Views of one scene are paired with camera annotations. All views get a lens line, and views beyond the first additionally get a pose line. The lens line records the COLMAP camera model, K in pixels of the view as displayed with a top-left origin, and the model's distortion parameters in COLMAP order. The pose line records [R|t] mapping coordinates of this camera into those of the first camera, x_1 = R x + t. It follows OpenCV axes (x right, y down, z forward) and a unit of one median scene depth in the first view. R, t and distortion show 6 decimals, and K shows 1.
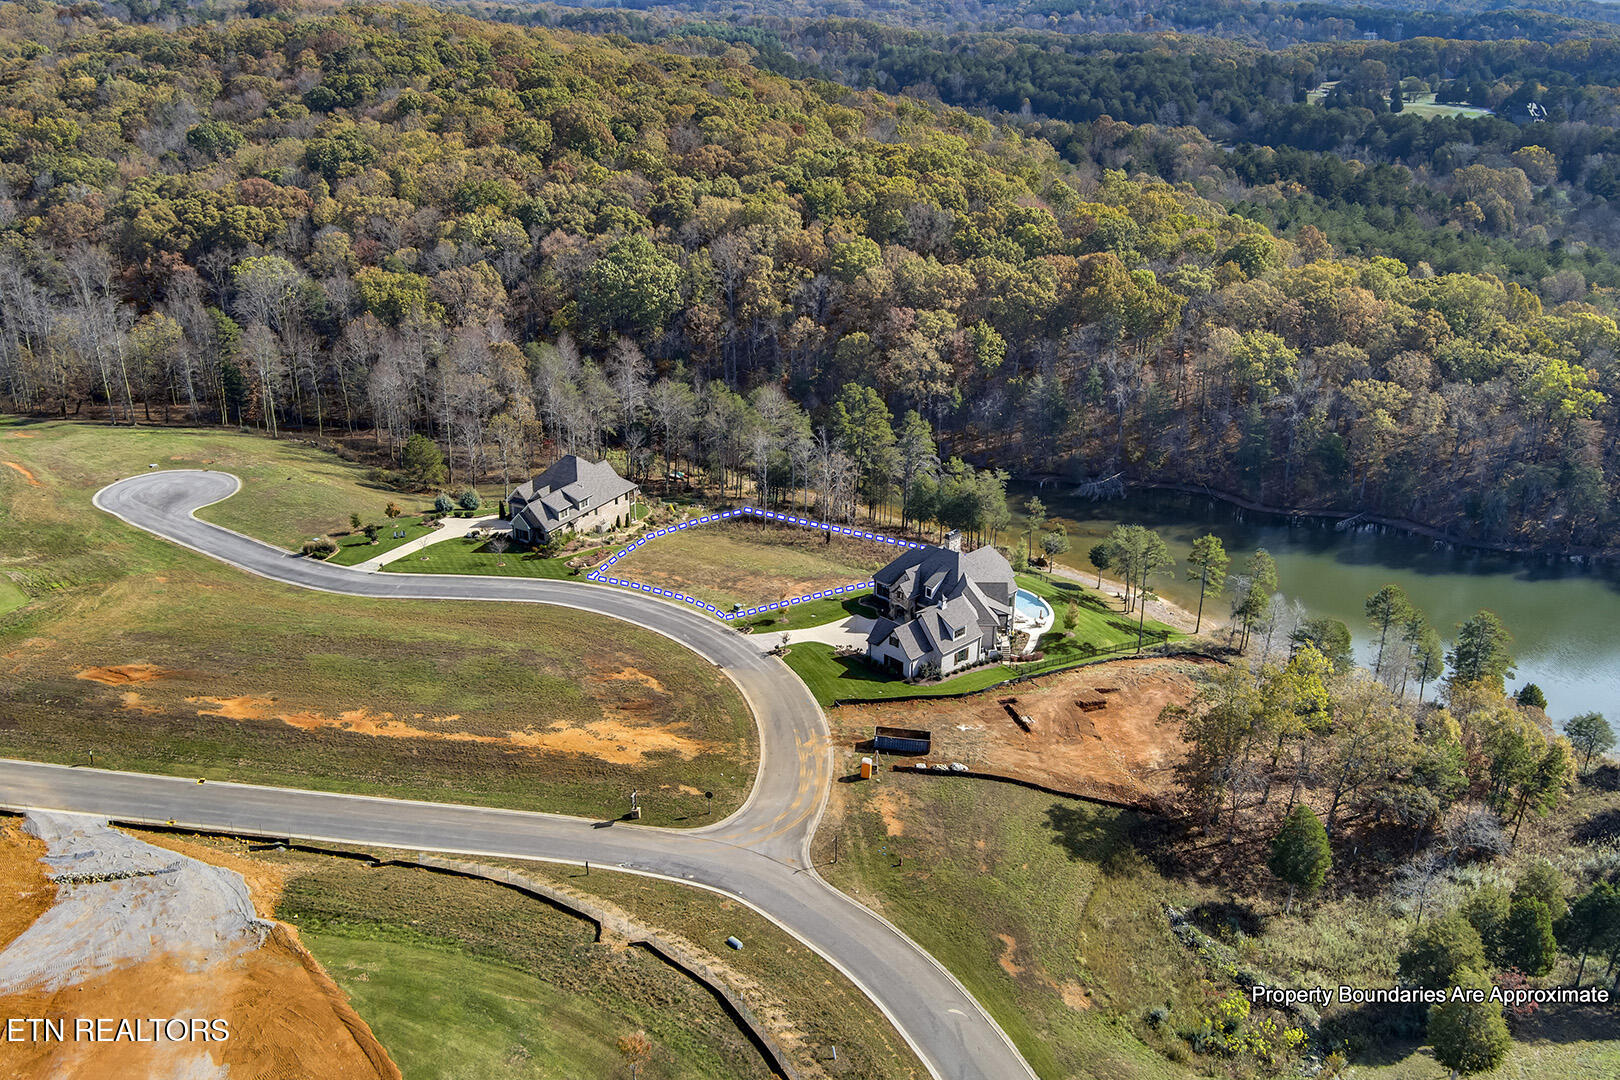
lens RADIAL K [[1376.3, 0, 810.0], [0, 1376.3, 540.0], [0, 0, 1]] dist [-0.072391, 0.008834]
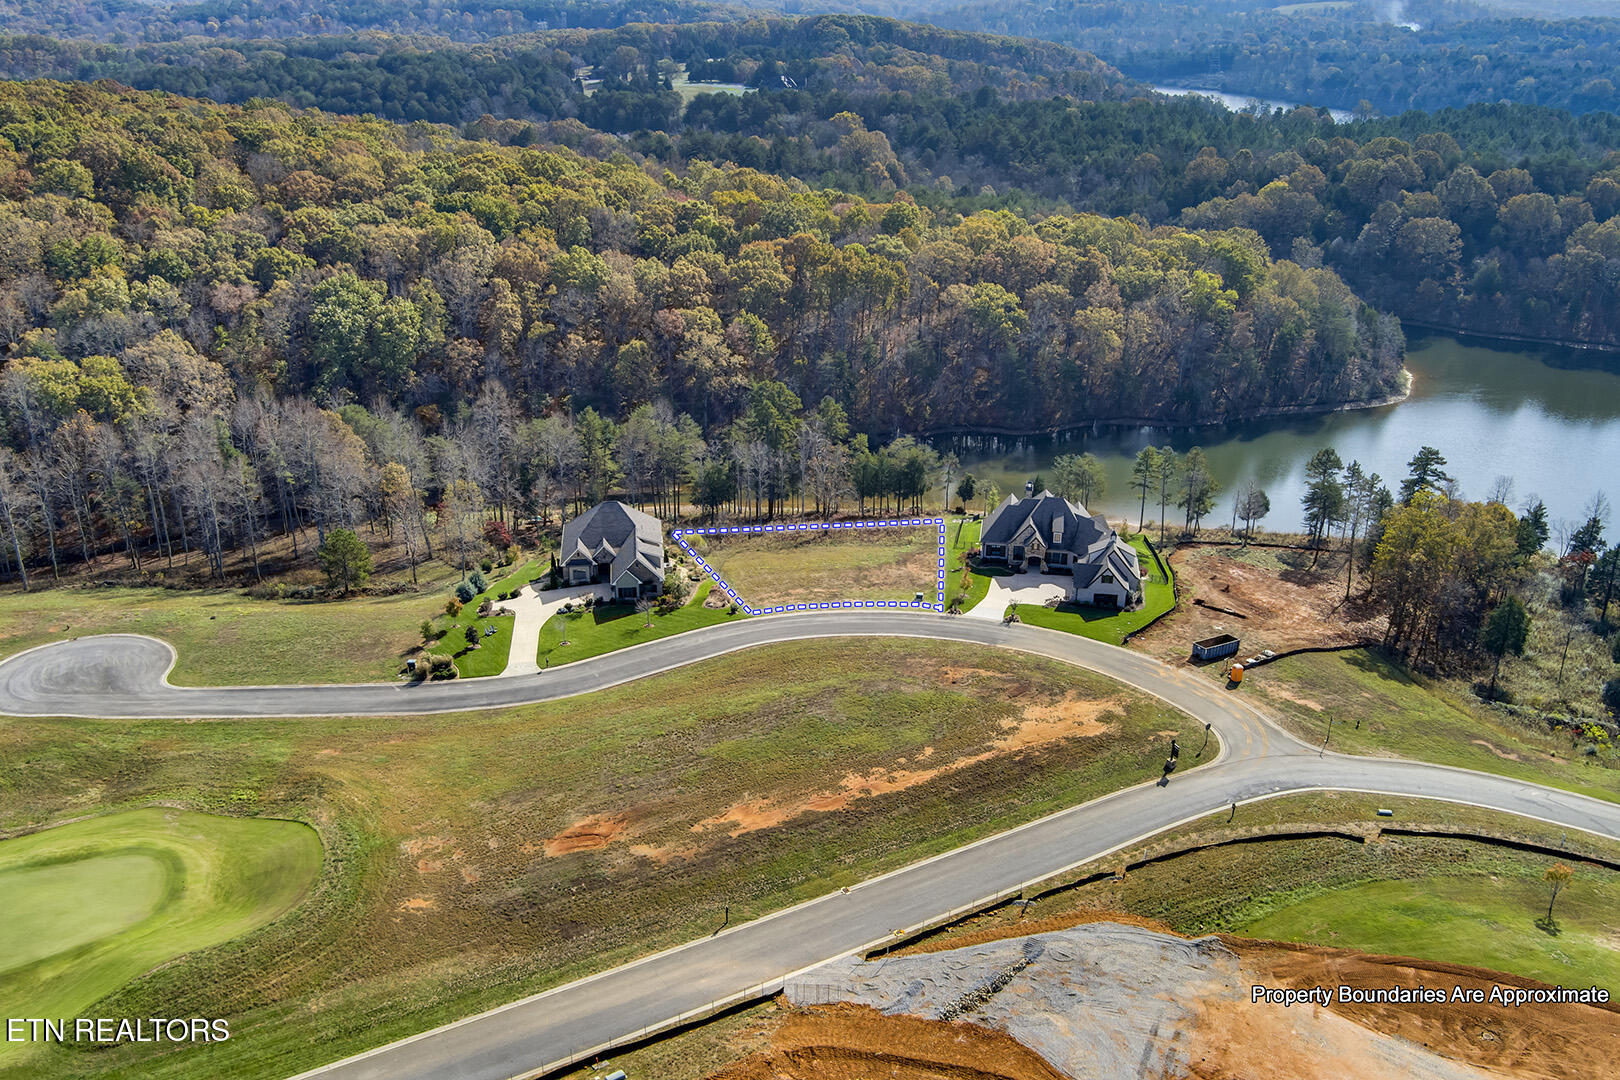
lens RADIAL K [[1388.1, 0, 810.0], [0, 1388.1, 540.0], [0, 0, 1]] dist [-0.065957, 0.001851]
pose [[0.800263, -0.229242, 0.554101, -0.642401], [0.229820, 0.970735, 0.069692, -0.077435], [-0.553861, 0.071571, 0.829527, 0.177815]]
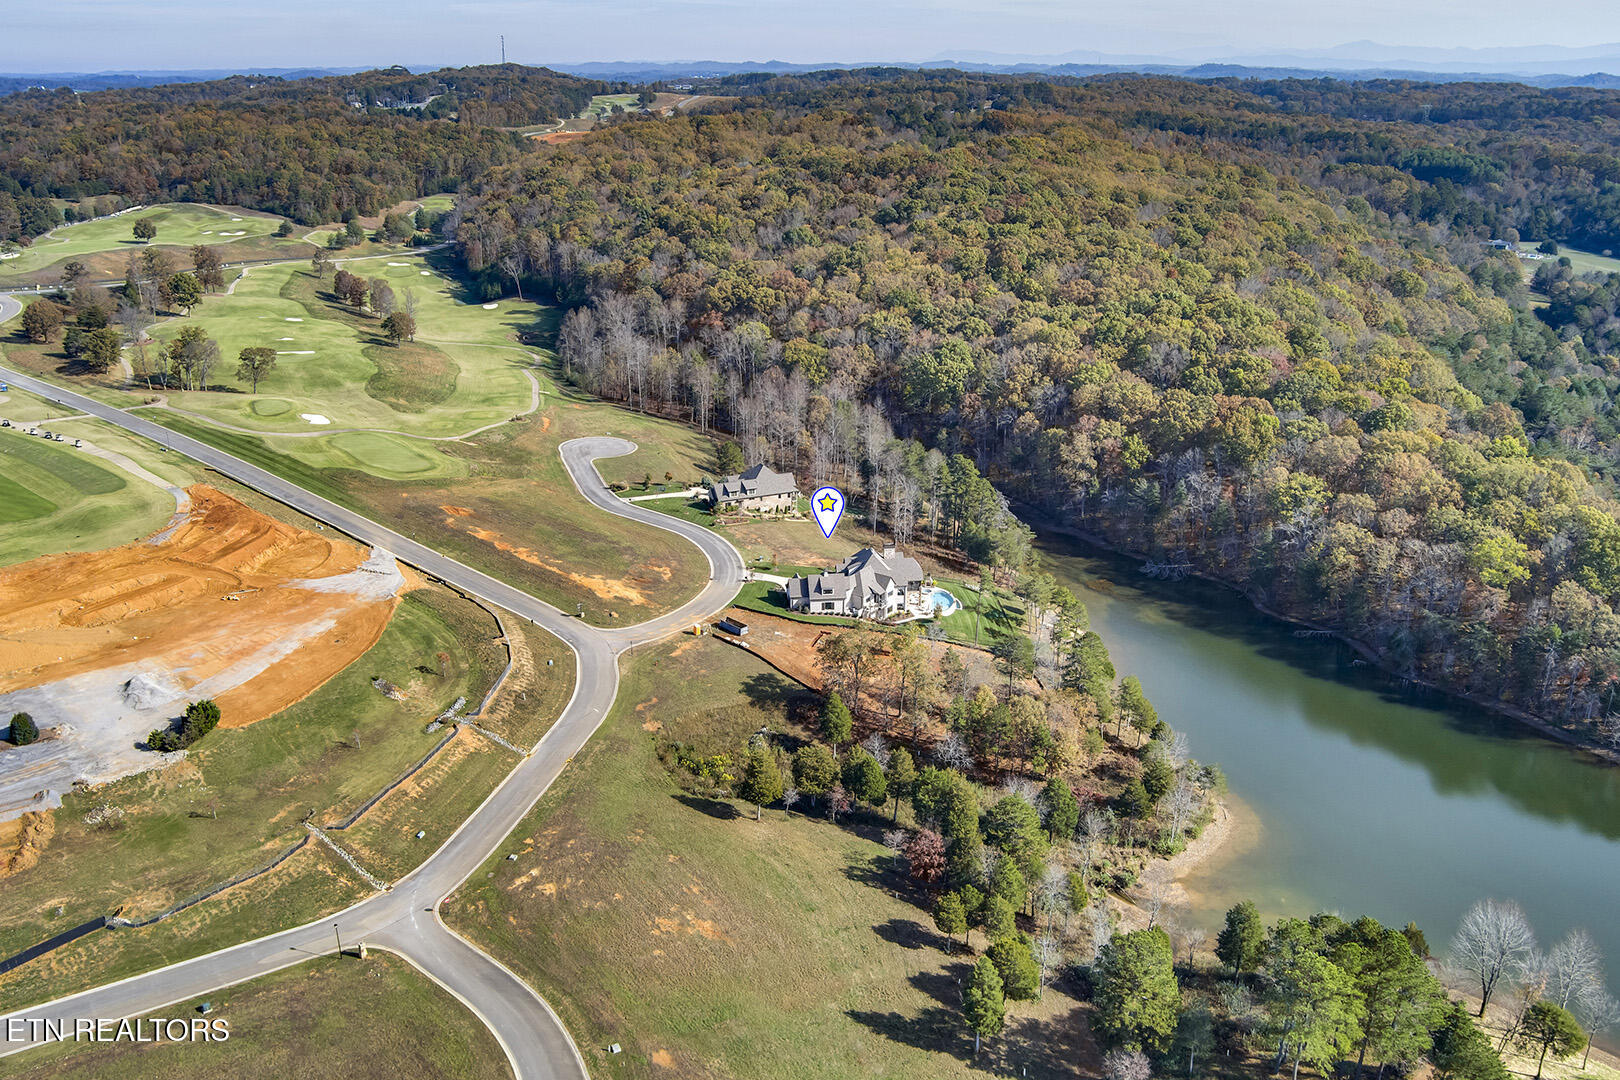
lens RADIAL K [[1376.3, 0, 810.0], [0, 1376.3, 540.0], [0, 0, 1]] dist [-0.072391, 0.008834]
pose [[0.807434, 0.200820, -0.554727, 0.897655], [-0.227845, 0.973476, 0.020773, -0.021819], [0.544185, 0.109619, 0.831773, -0.381318]]
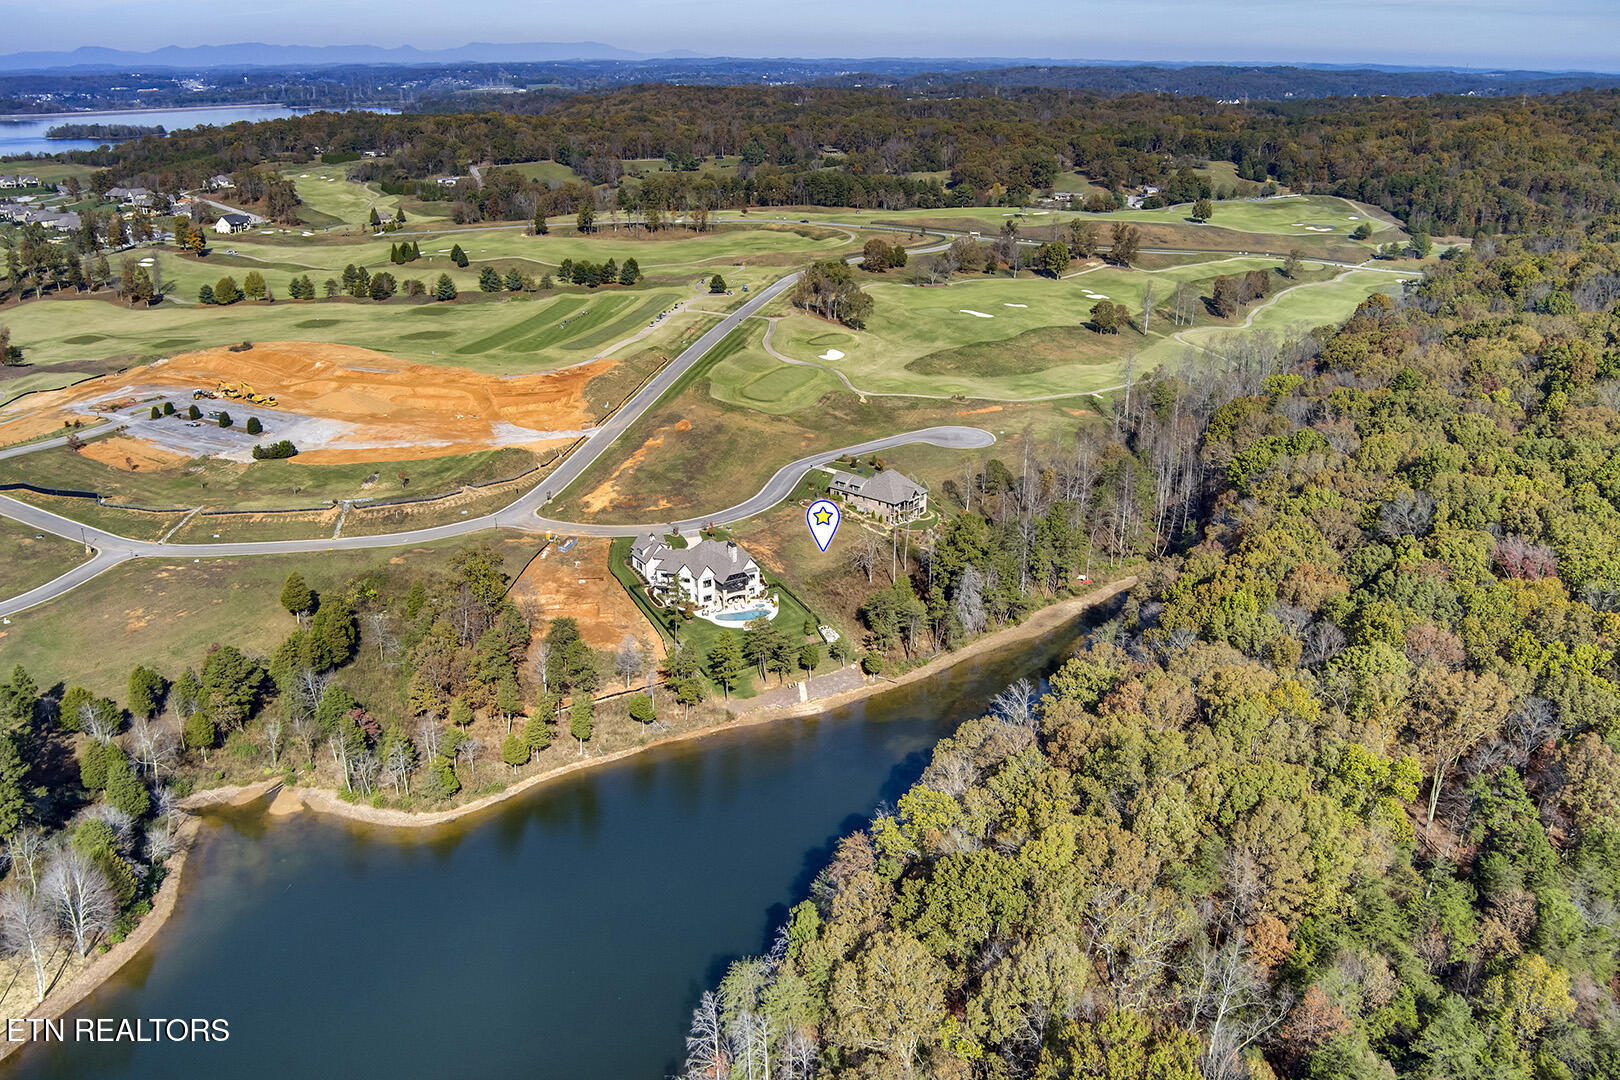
lens RADIAL K [[1376.3, 0, 810.0], [0, 1376.3, 540.0], [0, 0, 1]] dist [-0.072391, 0.008834]
pose [[-0.206529, 0.330730, -0.920850, 1.543944], [-0.376171, 0.841966, 0.386766, -0.655423], [0.903239, 0.426275, -0.049479, 1.133713]]
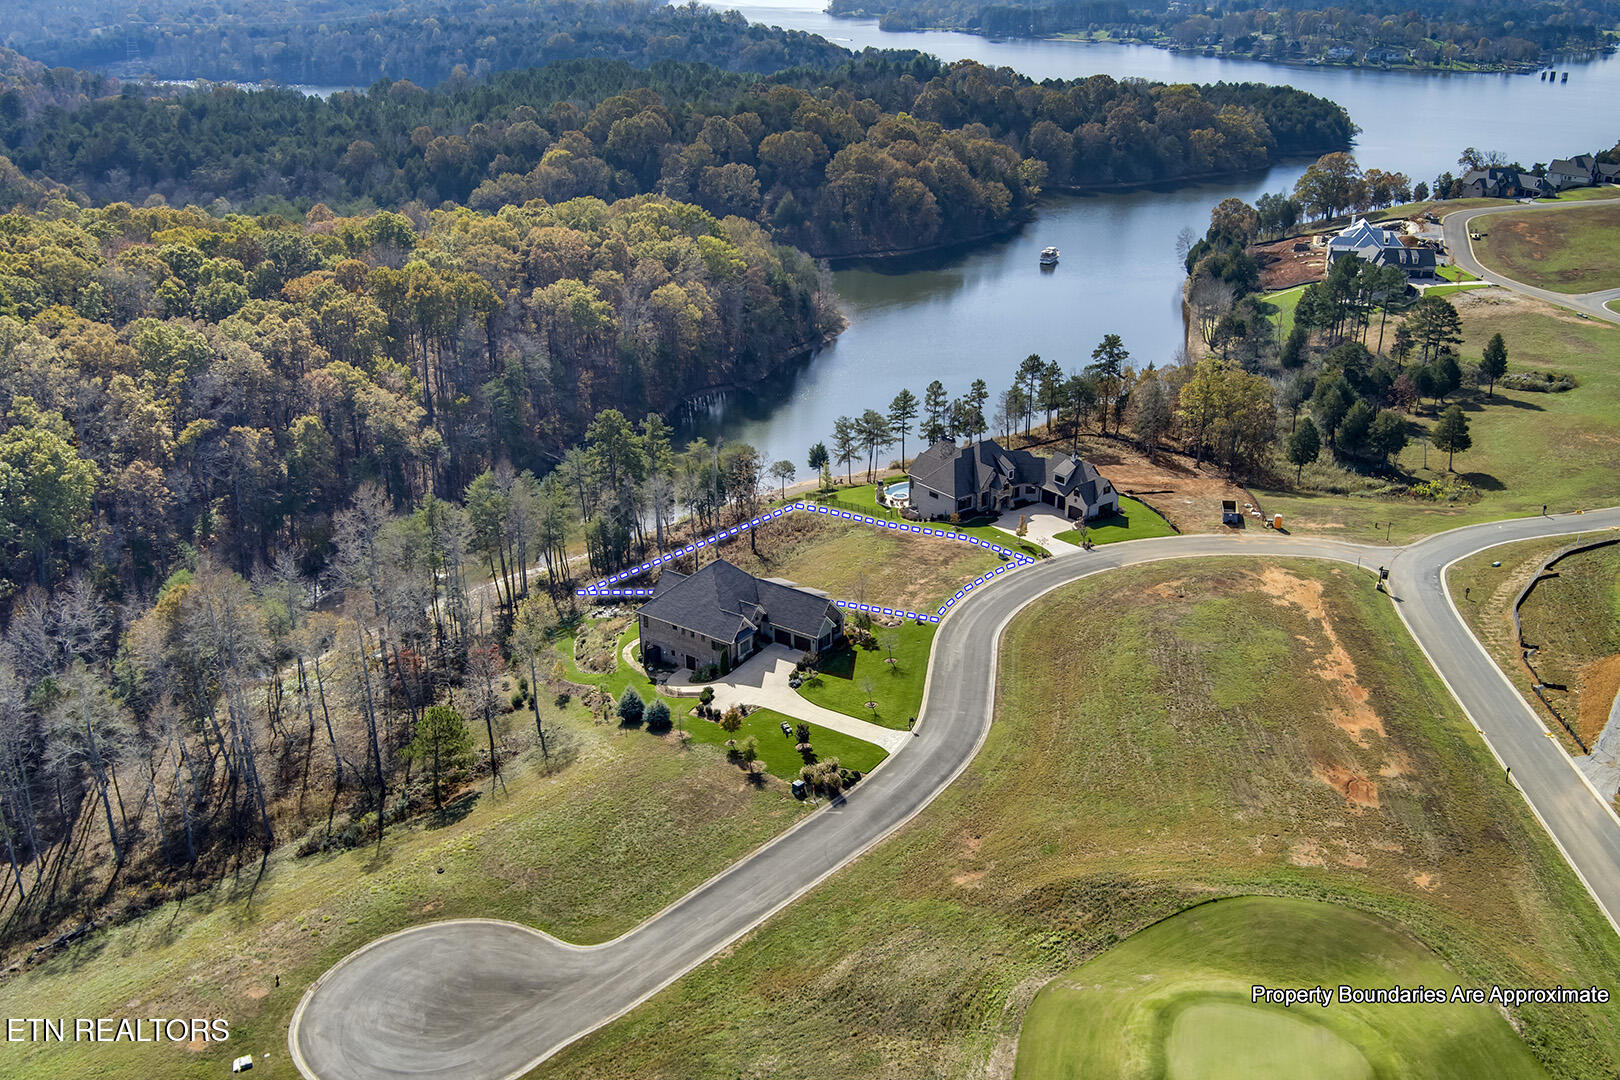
lens RADIAL K [[1446.2, 0, 833.3], [0, 1446.2, 540.6], [0, 0, 1]] dist [-0.078620, 0.017938]
pose [[0.098969, -0.381925, 0.918879, -1.017080], [0.379136, 0.868234, 0.320040, -0.342497], [-0.920033, 0.316706, 0.230730, 0.815670]]
